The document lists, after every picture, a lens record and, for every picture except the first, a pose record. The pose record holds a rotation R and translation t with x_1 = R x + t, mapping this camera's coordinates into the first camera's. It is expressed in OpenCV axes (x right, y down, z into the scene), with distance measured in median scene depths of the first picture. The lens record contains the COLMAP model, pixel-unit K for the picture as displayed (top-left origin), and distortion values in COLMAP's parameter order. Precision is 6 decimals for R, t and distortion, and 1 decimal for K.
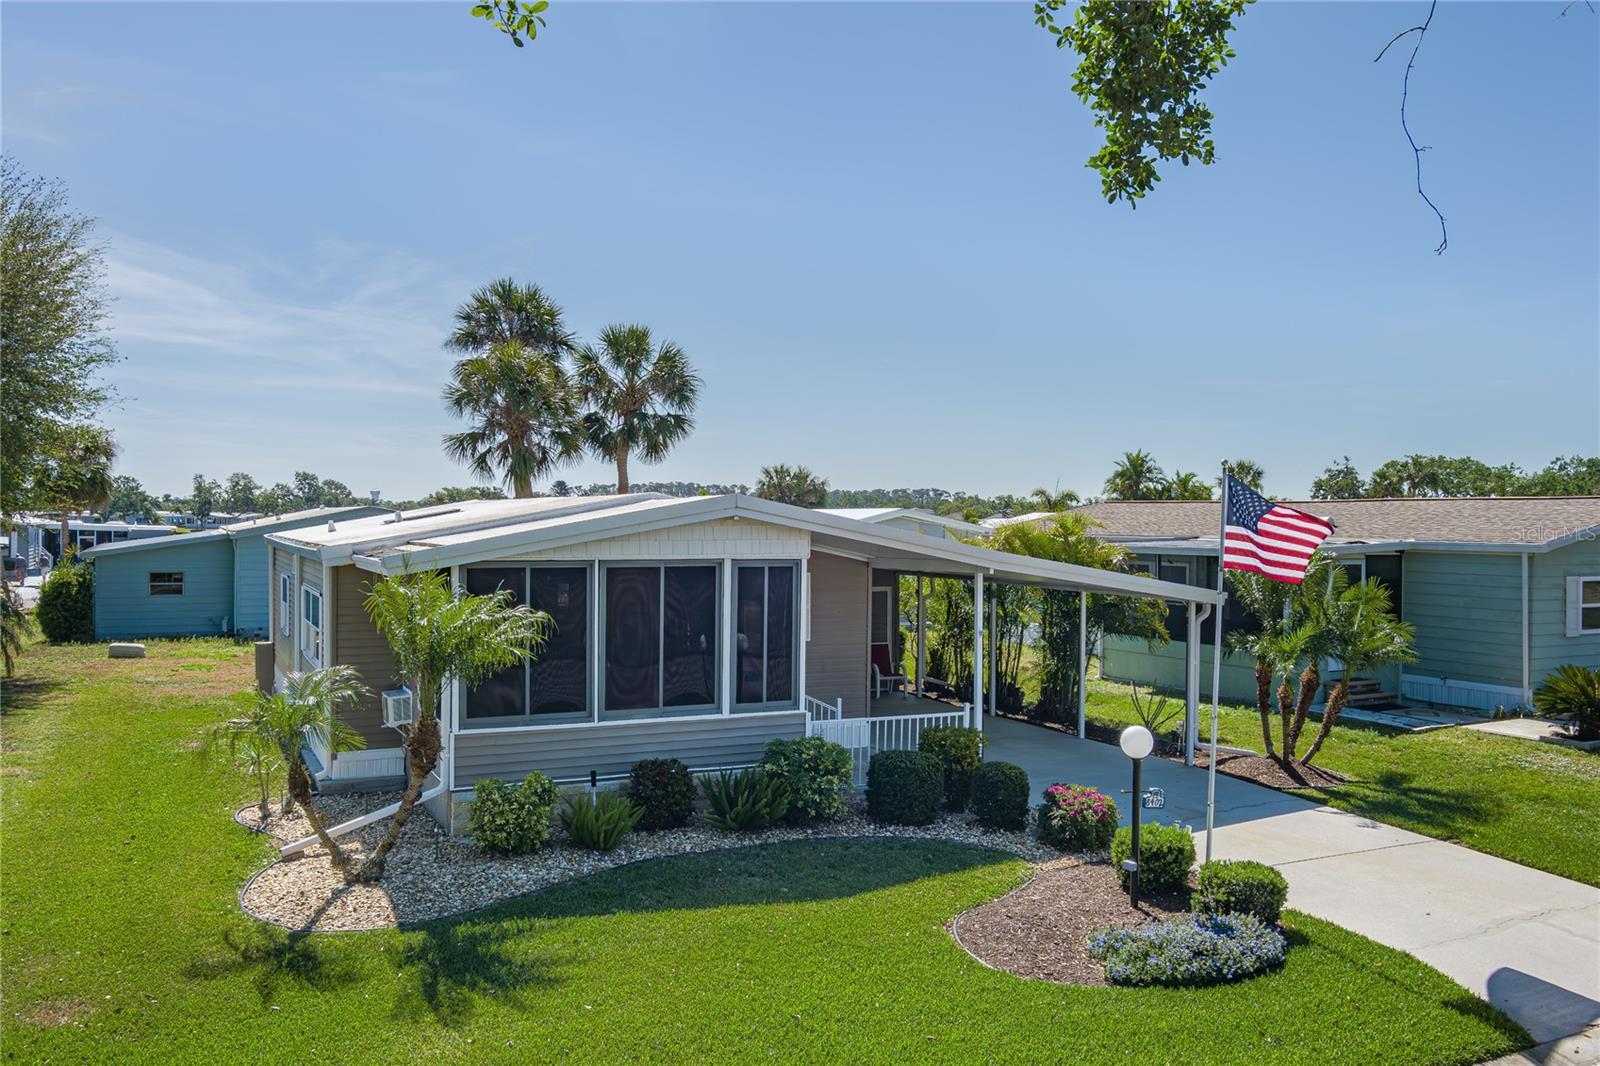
lens RADIAL K [[1347.8, 0, 798.2], [0, 1347.8, 546.1], [0, 0, 1]] dist [-0.053444, 0.023522]
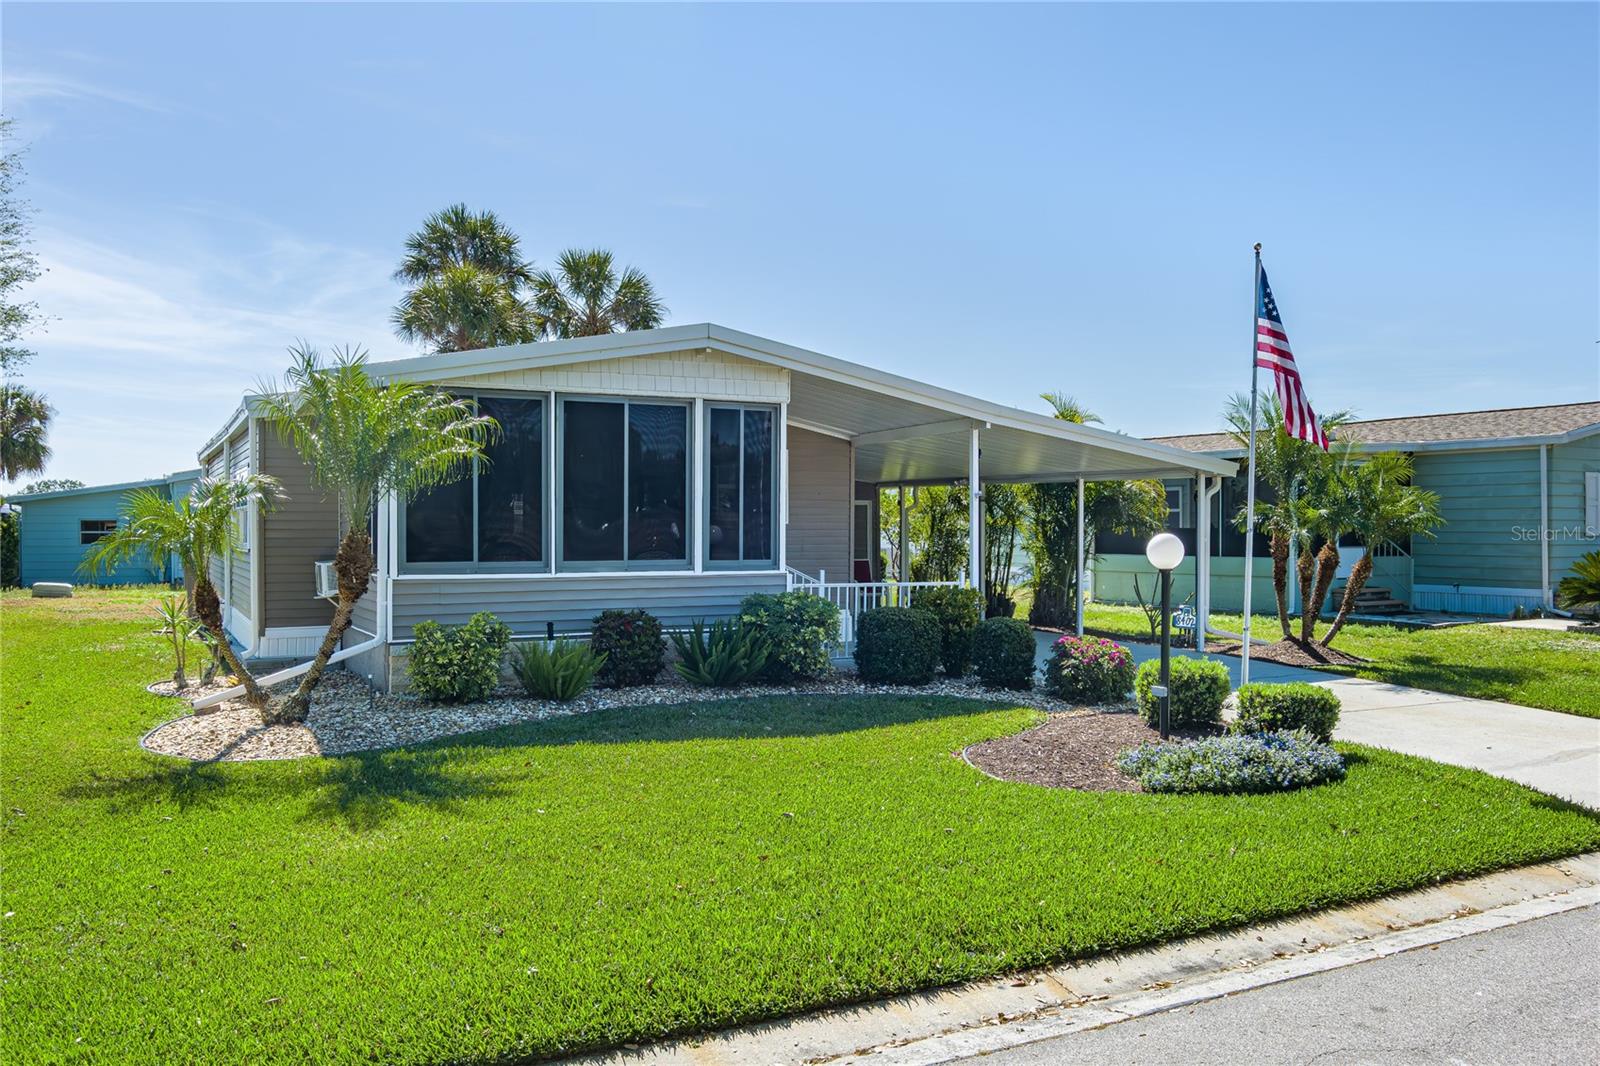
lens RADIAL K [[1347.8, 0, 802.0], [0, 1347.8, 582.0], [0, 0, 1]] dist [-0.053444, 0.023522]
pose [[0.999569, -0.007944, 0.028272, -0.009959], [0.007778, 0.999952, 0.005973, 0.127626], [-0.028319, -0.005751, 0.999582, 0.097965]]
